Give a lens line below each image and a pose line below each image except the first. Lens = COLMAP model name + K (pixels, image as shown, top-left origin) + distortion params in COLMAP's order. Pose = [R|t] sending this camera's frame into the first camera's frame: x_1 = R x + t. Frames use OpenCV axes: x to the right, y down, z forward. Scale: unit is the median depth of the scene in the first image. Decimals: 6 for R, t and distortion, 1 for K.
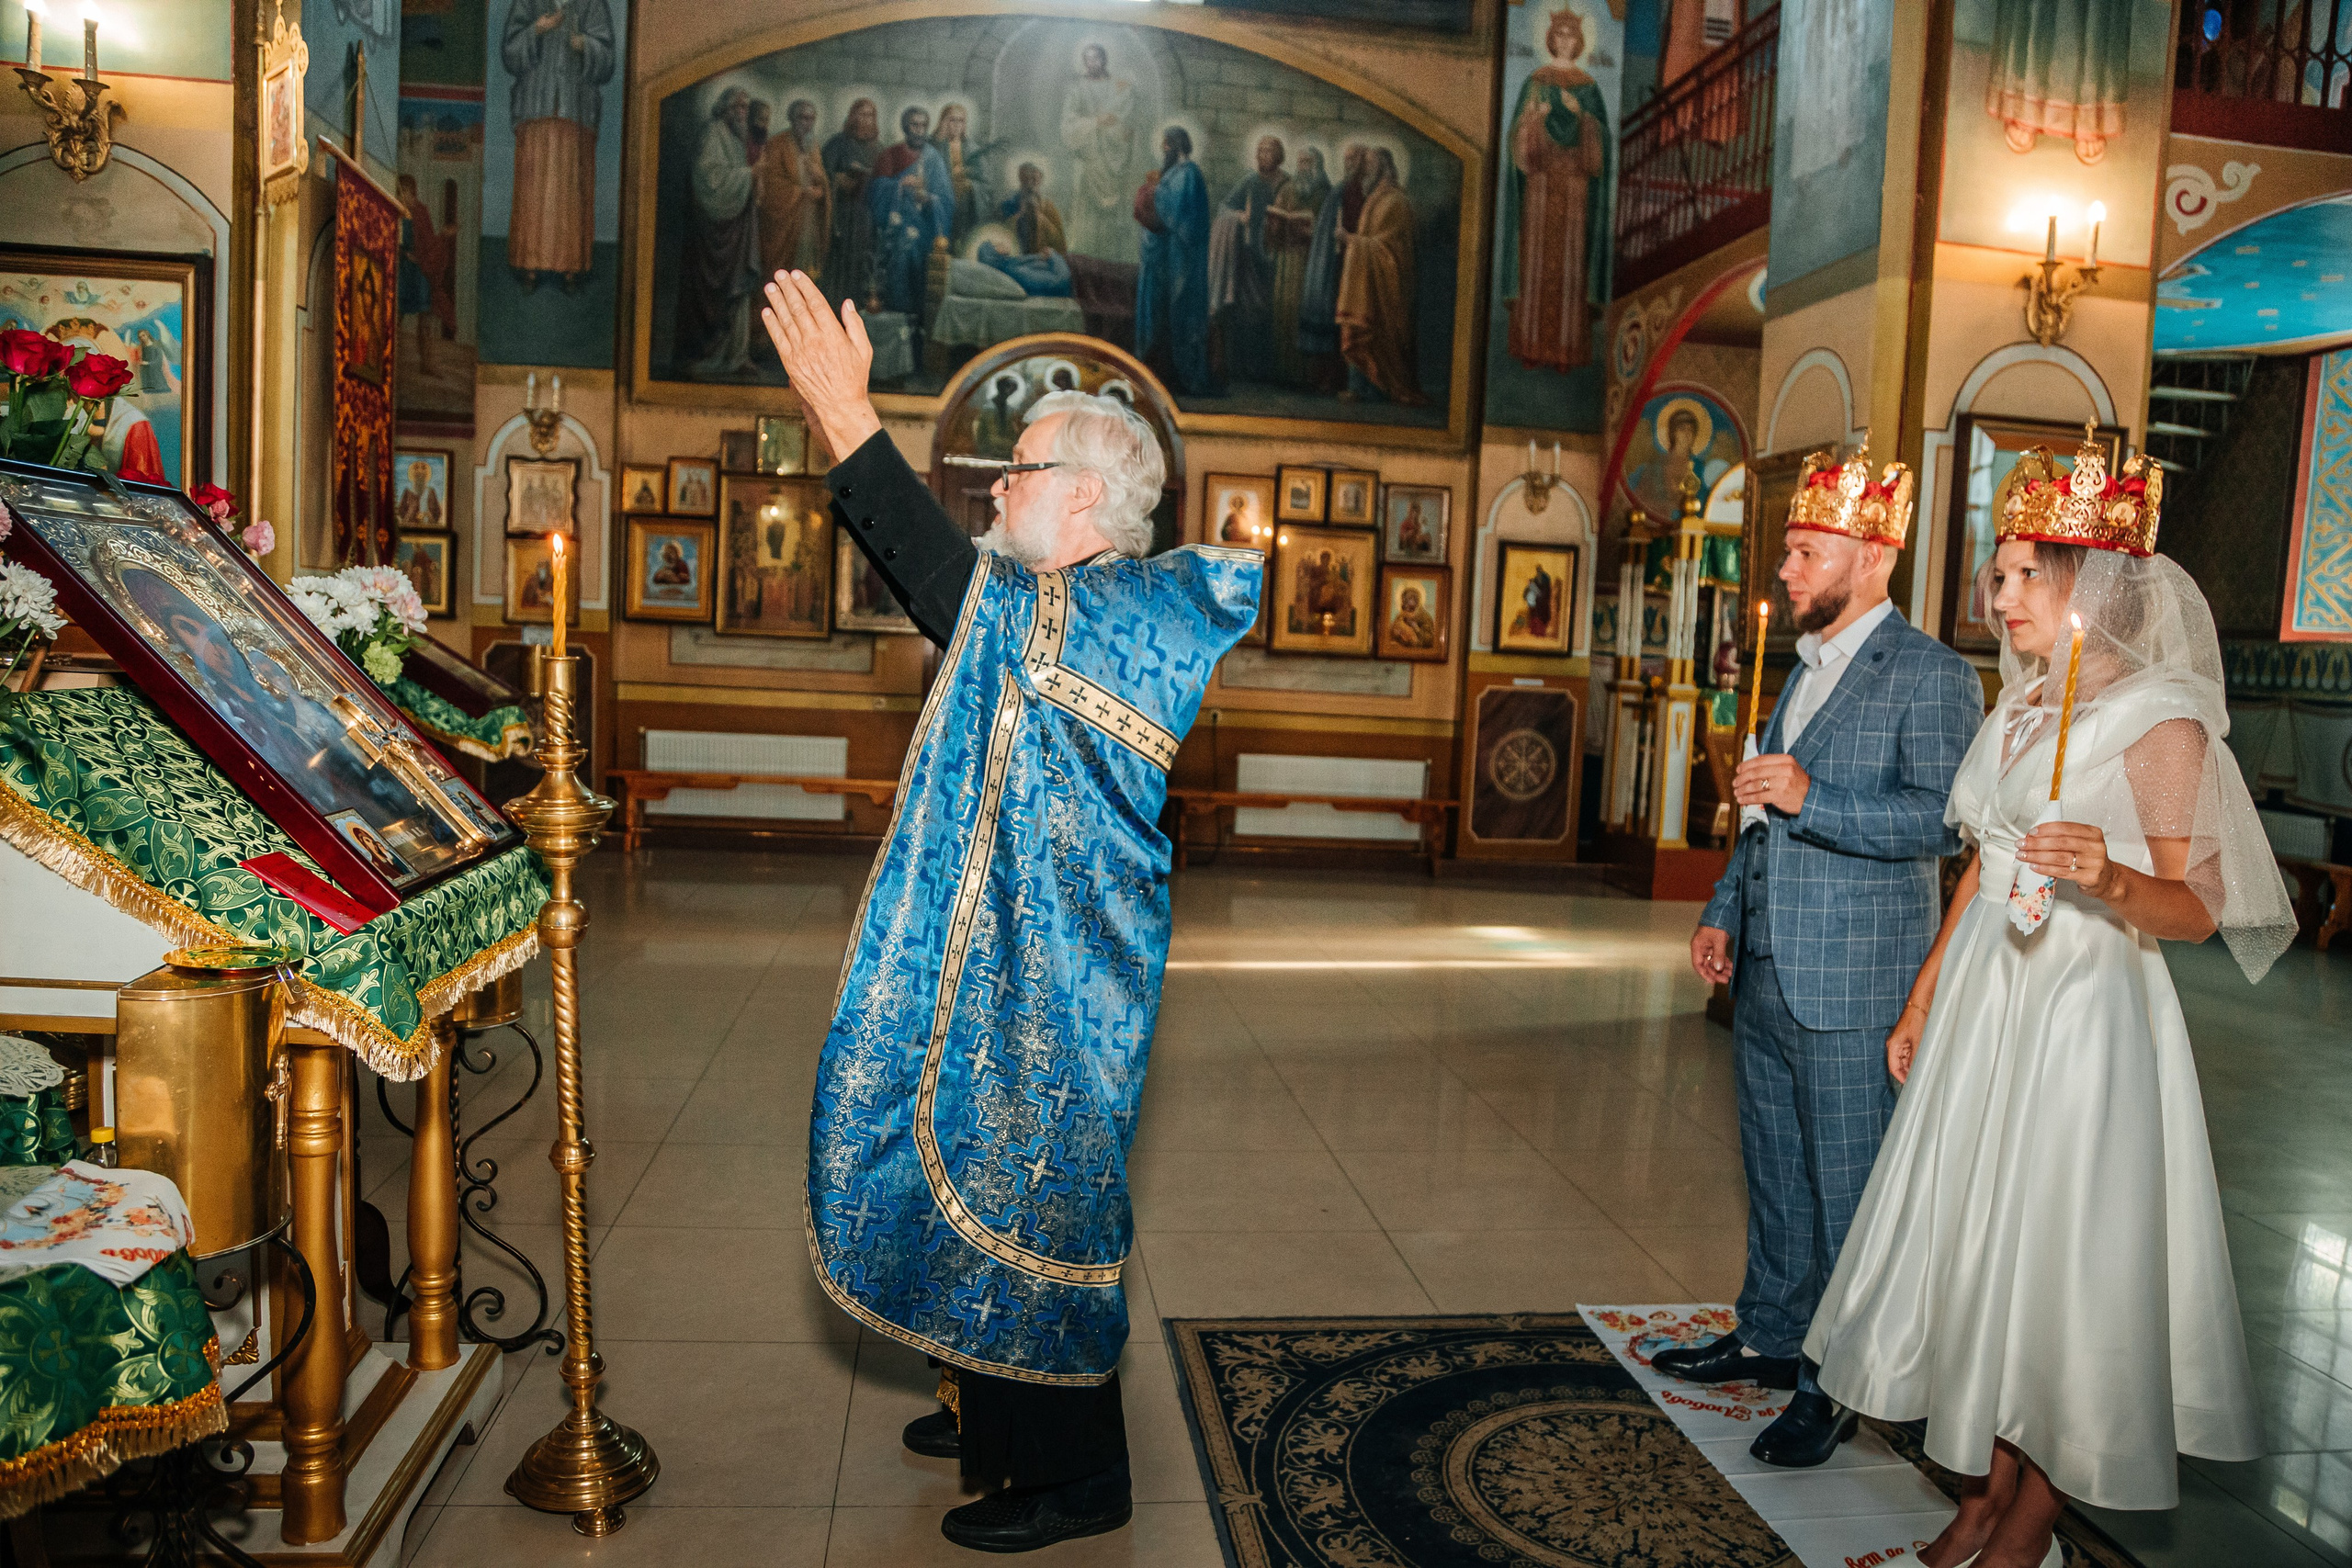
lens RADIAL K [[1594.3, 0, 1173.1], [0, 1594.3, 809.1], [0, 0, 1]] dist [-0.125547, 0.075044]
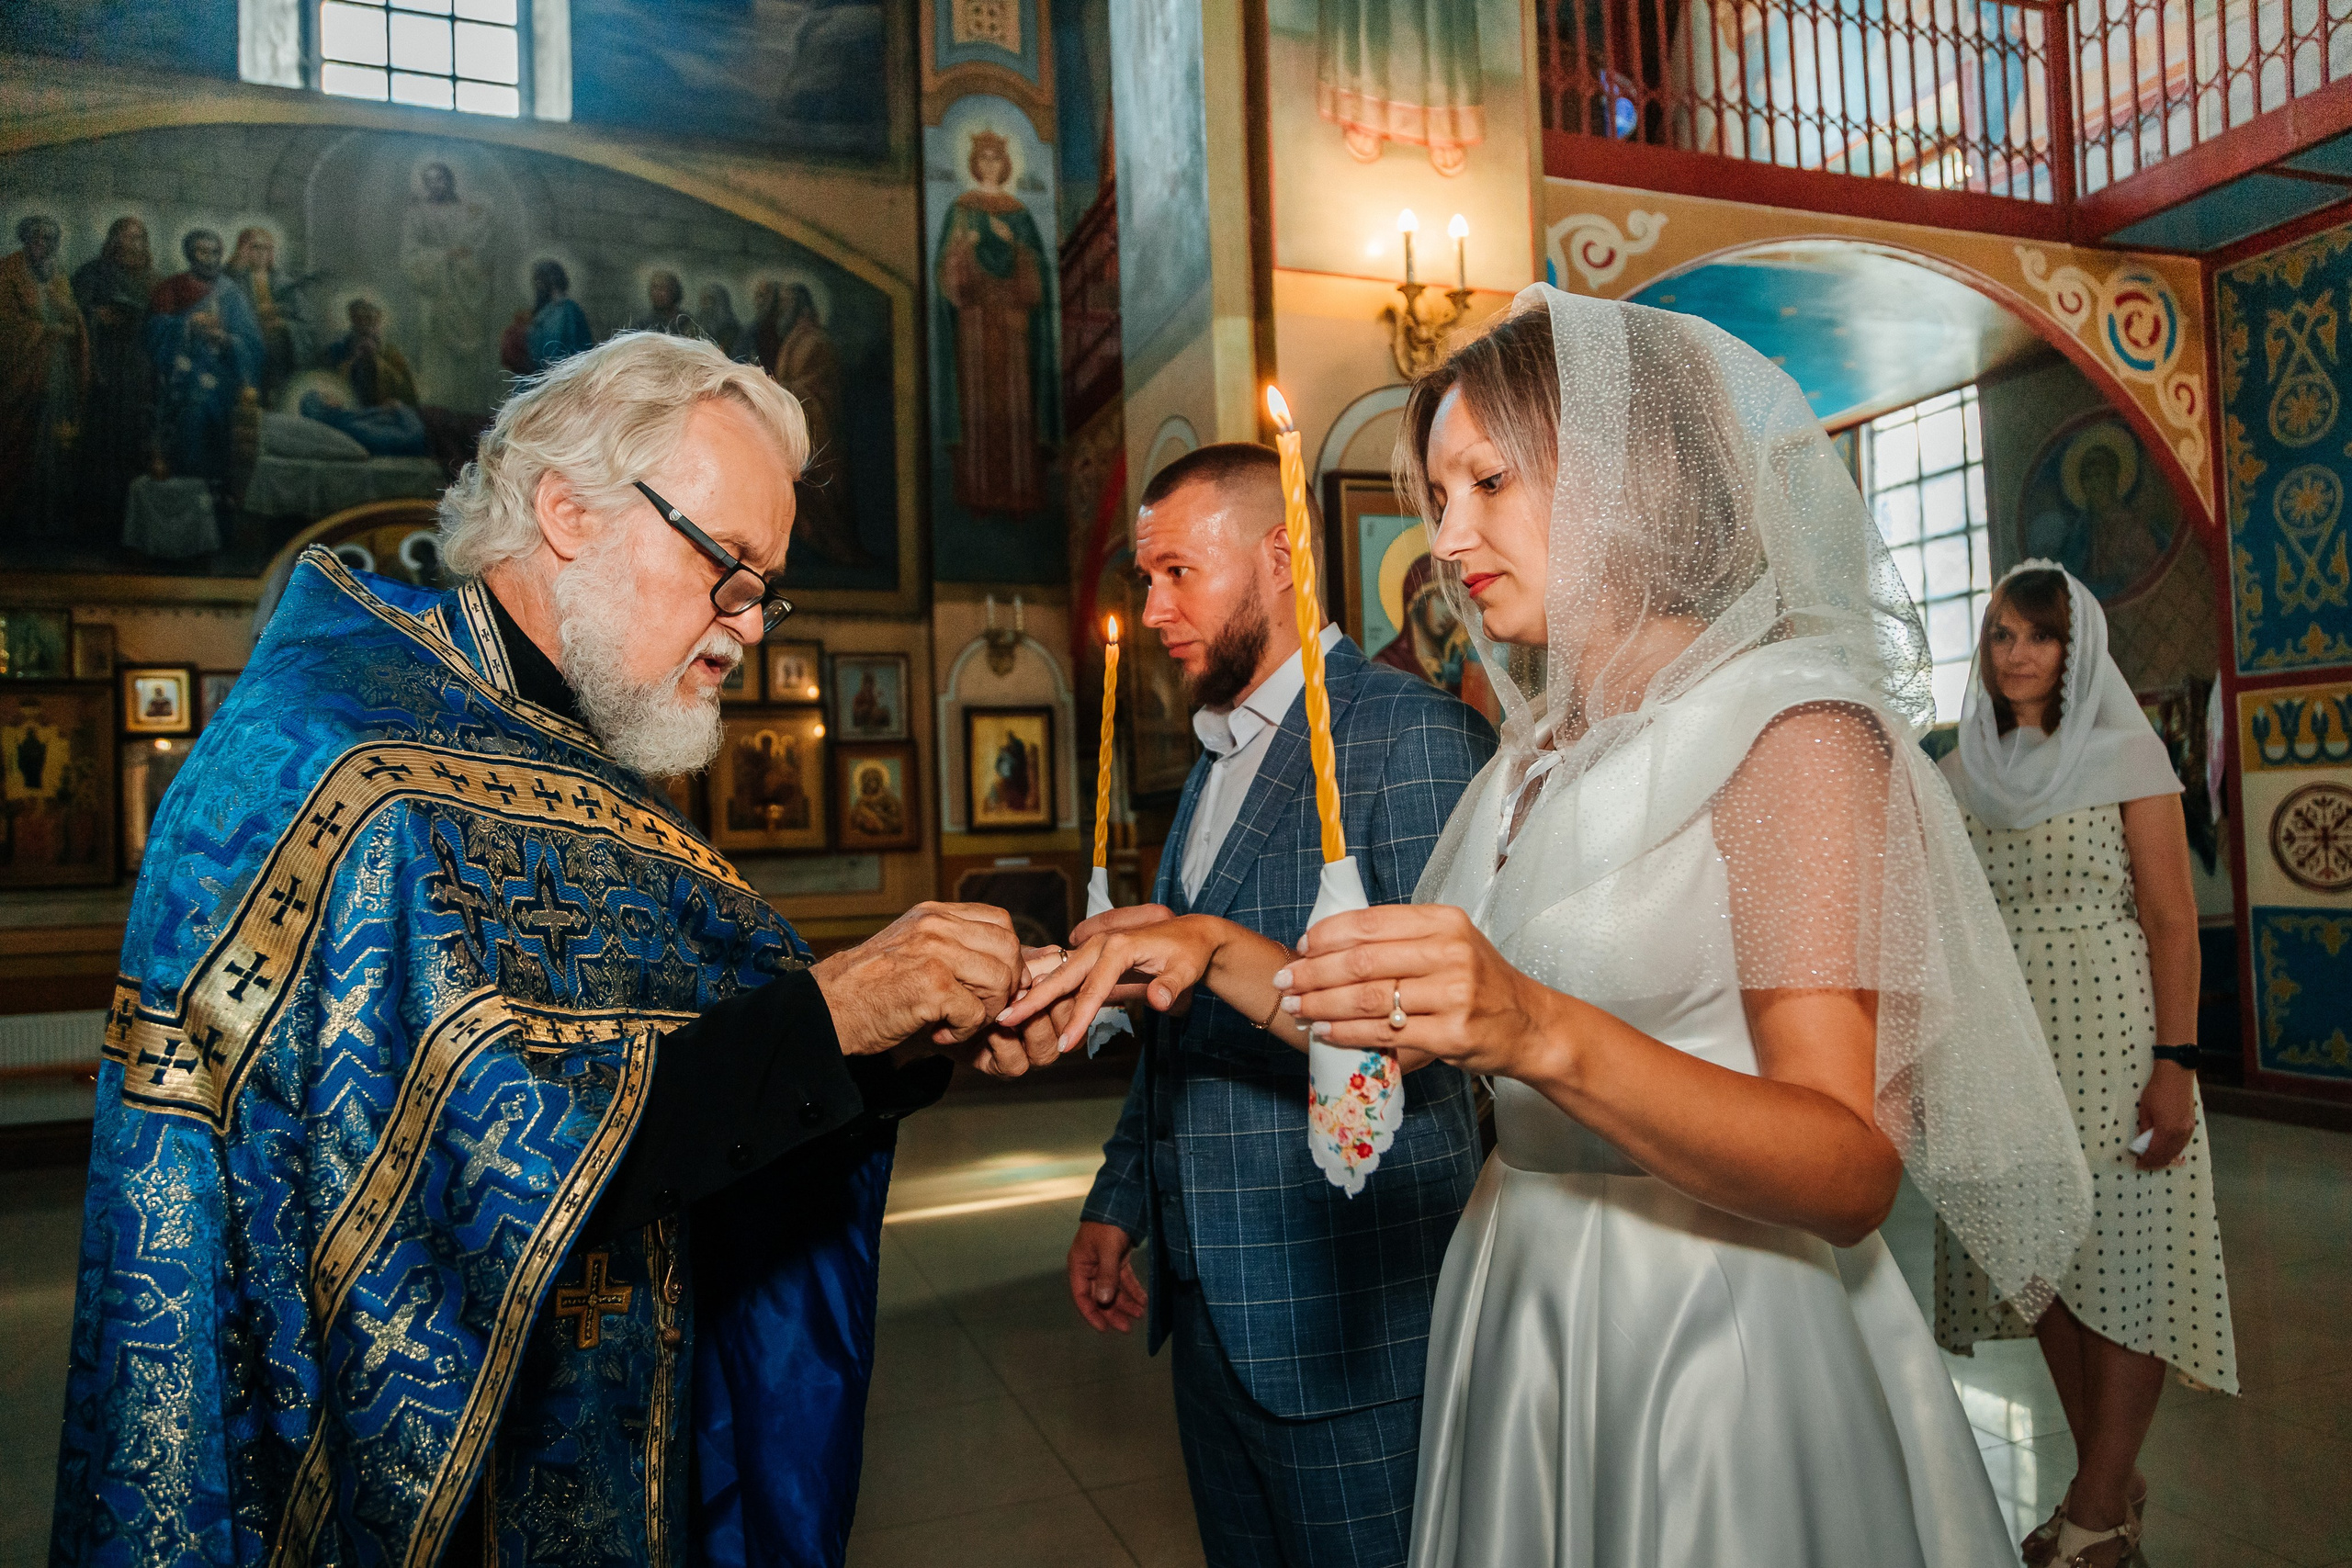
lens RADIAL K [[1558.4, 0, 1175.1], [0, 1558.4, 792.9], [0, 0, 1]] dist [0.007169, 0.003352]
pose [[0.971205, -0.076899, 0.225493, 0.123906], [0.107114, 0.986362, -0.124969, 0.001039], [-0.212807, 0.145524, 0.966197, 0.131867]]
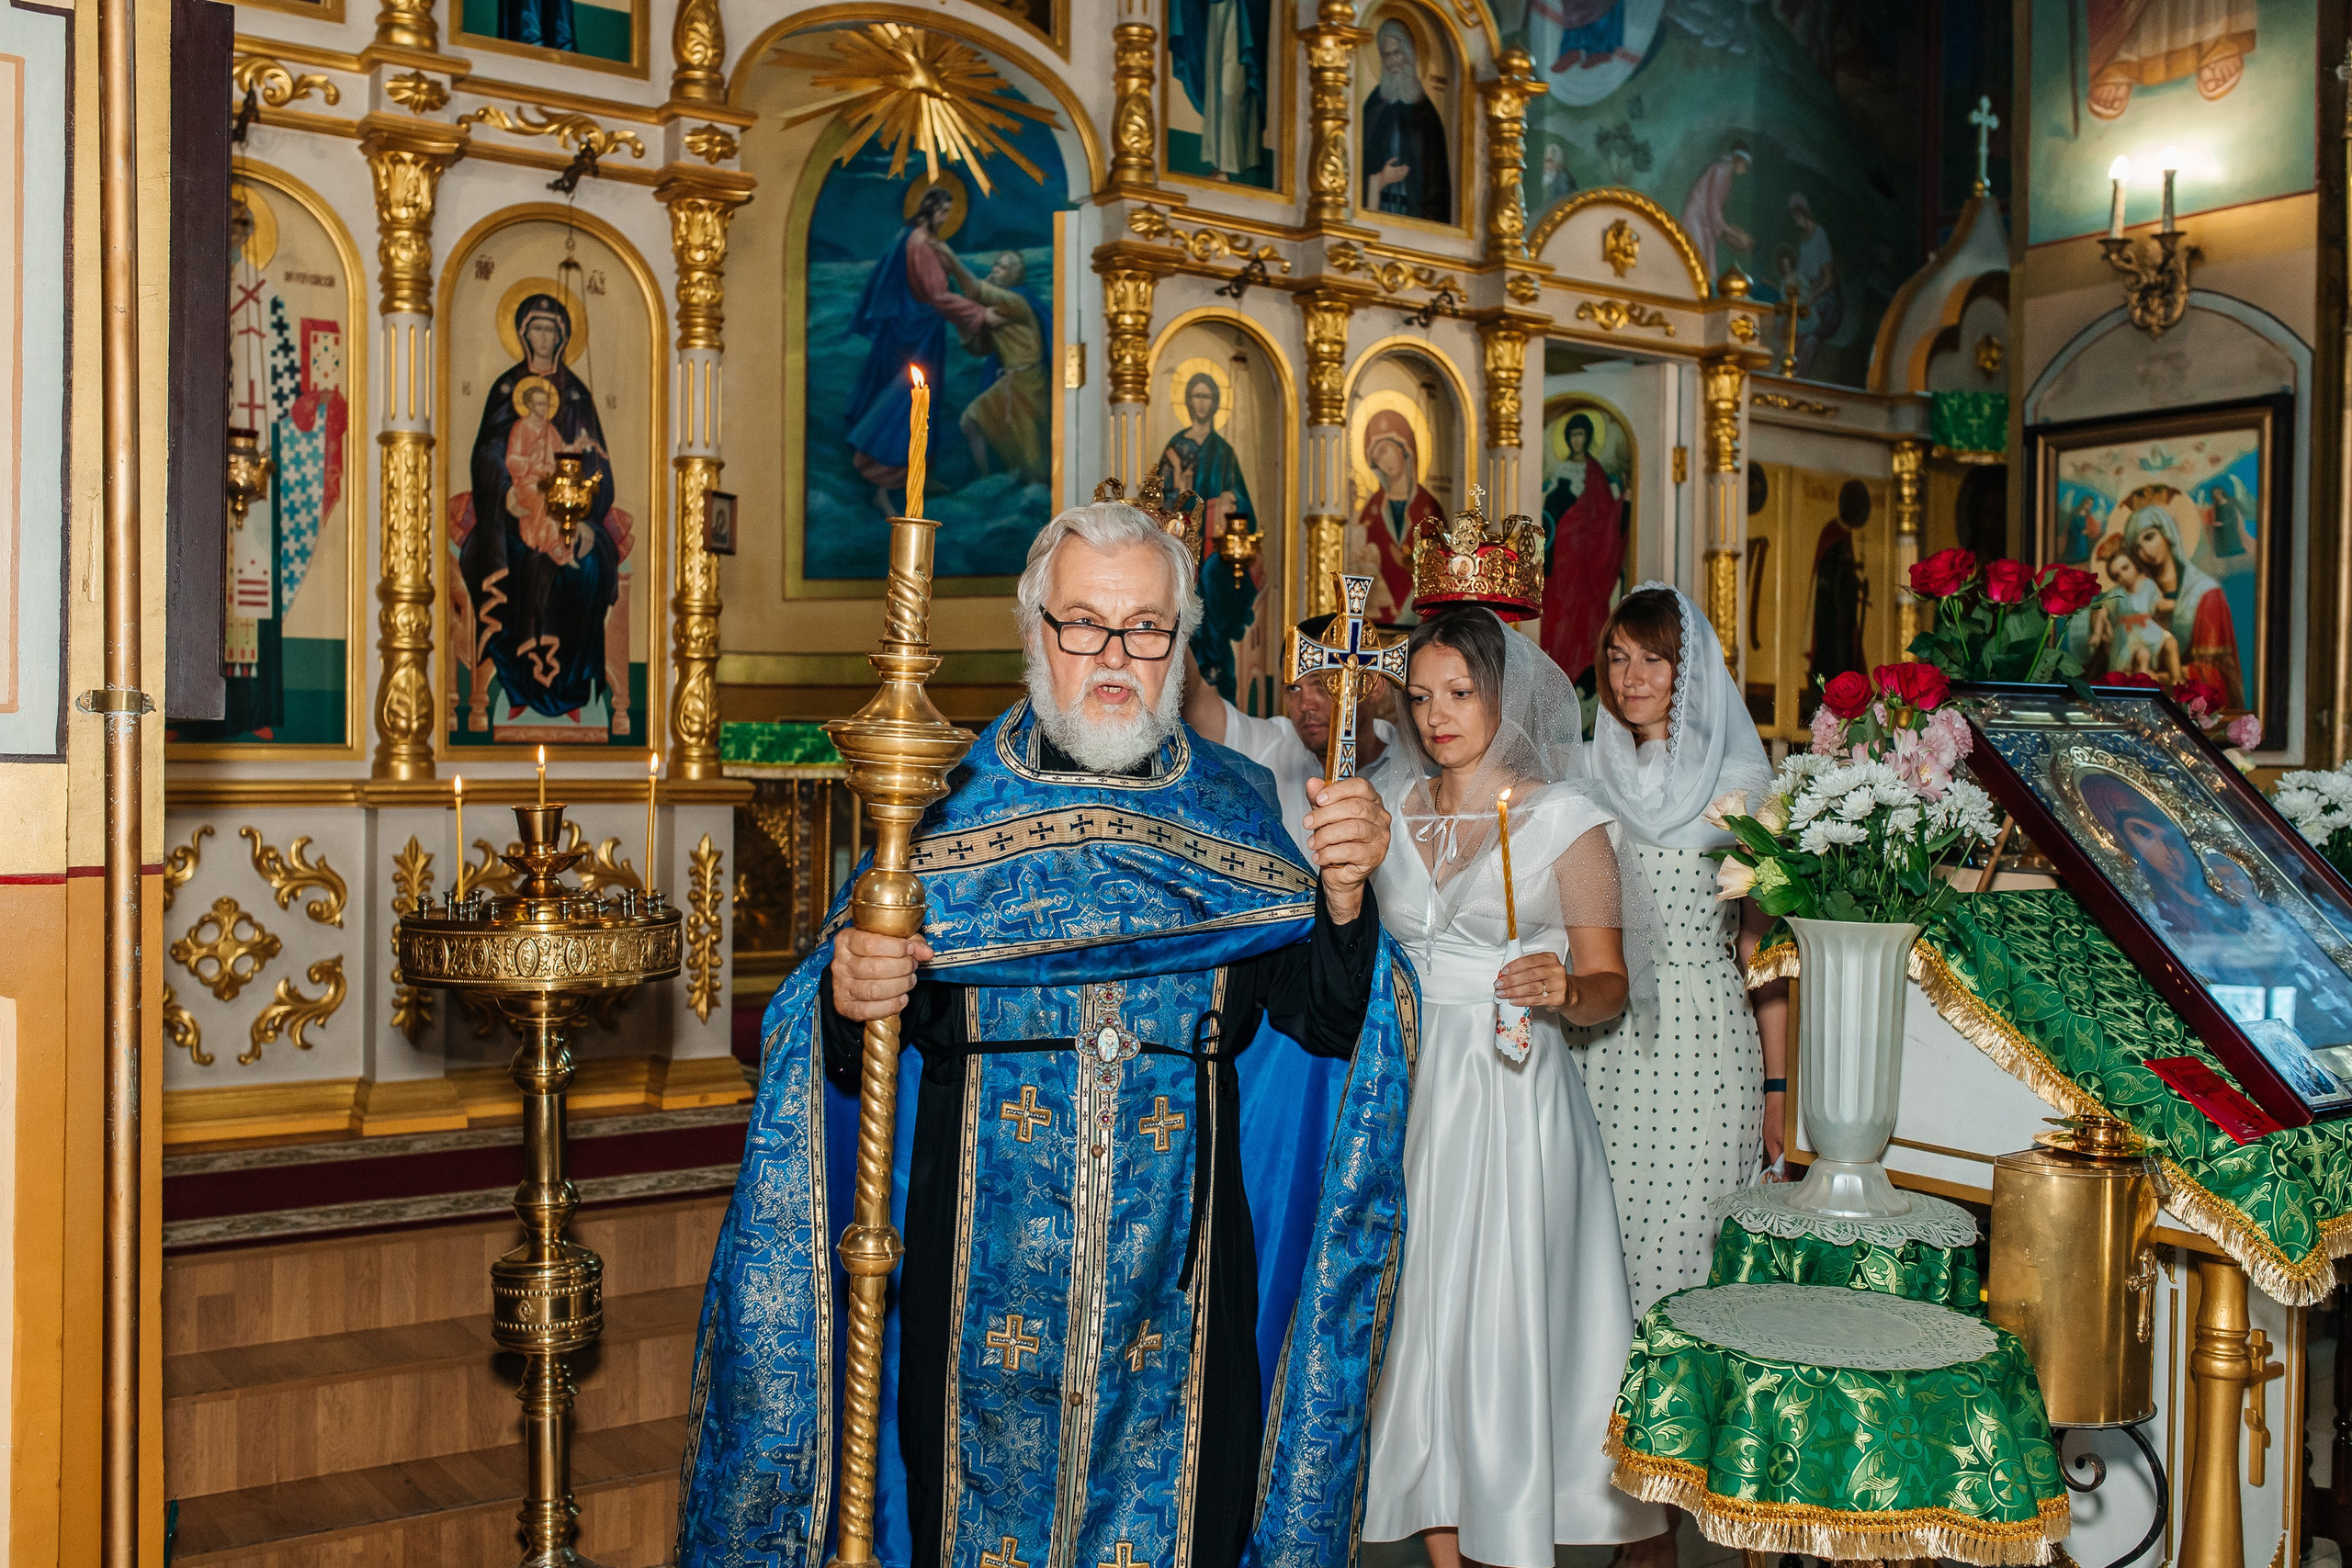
lens RADIAL K [[2198.2, 0, 1176.0], [0, 2198.2, 784.0], [0, 0, 1]] dist [-0.002837, -0.005173]
pose [[0.469063, -0.034139, -0.882504, 0.075138], [-0.078515, 0.993684, -0.080171, 0.003684], [0.879667, 0.106895, 0.463420, -0.051685]]
